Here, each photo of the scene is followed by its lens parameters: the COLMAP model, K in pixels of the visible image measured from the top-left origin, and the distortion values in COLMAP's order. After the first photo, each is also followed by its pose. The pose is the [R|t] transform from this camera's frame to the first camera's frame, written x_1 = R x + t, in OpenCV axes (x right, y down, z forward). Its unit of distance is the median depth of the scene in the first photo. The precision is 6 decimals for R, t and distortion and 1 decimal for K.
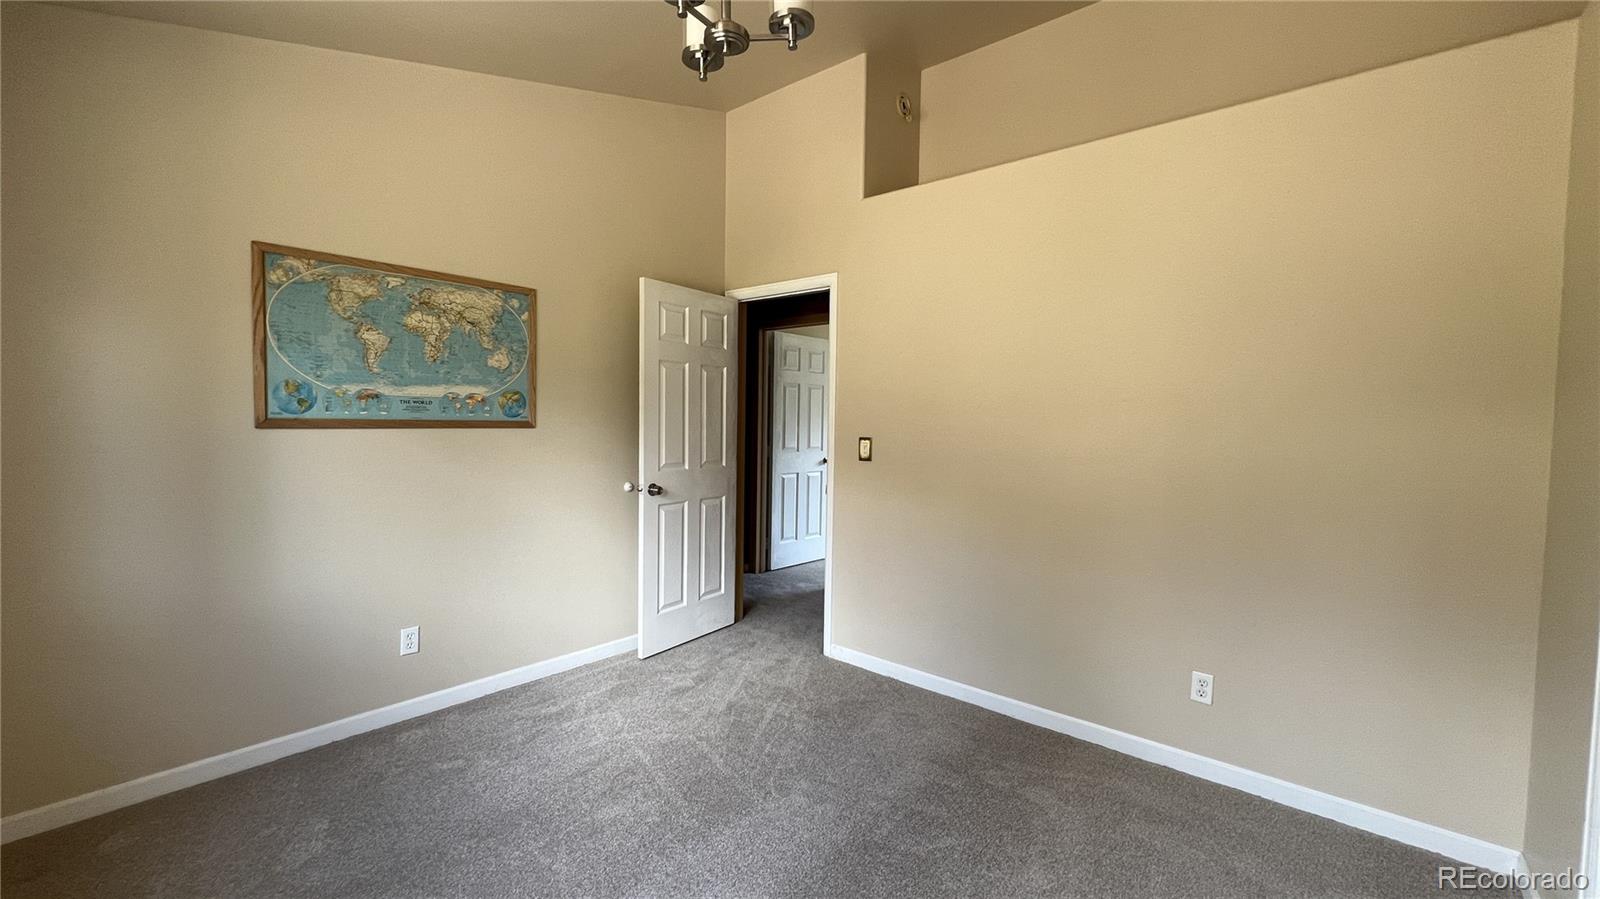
lens RADIAL K [[642.9, 0, 796.9], [0, 642.9, 452.1], [0, 0, 1]] dist [-0.000309, -0.000046]
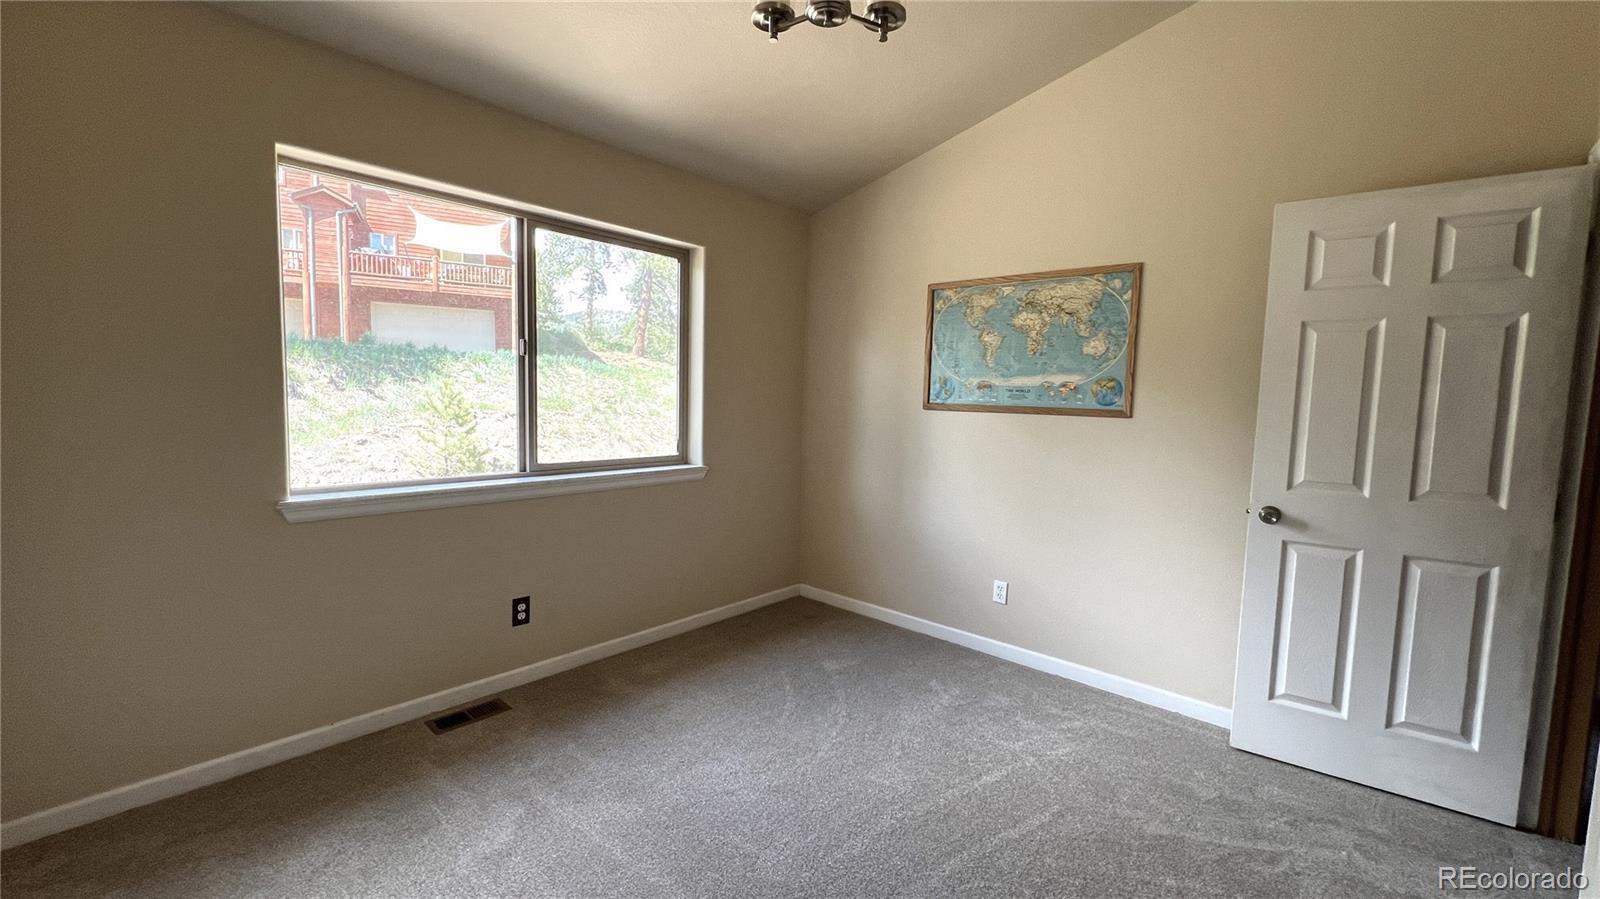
lens RADIAL K [[642.9, 0, 797.9], [0, 642.9, 443.8], [0, 0, 1]] dist [-0.000309, -0.000046]
pose [[-0.022370, 0.066650, -0.997526, 0.547243], [-0.075103, 0.994844, 0.068155, -0.030252], [0.996925, 0.076442, -0.017249, 0.600138]]
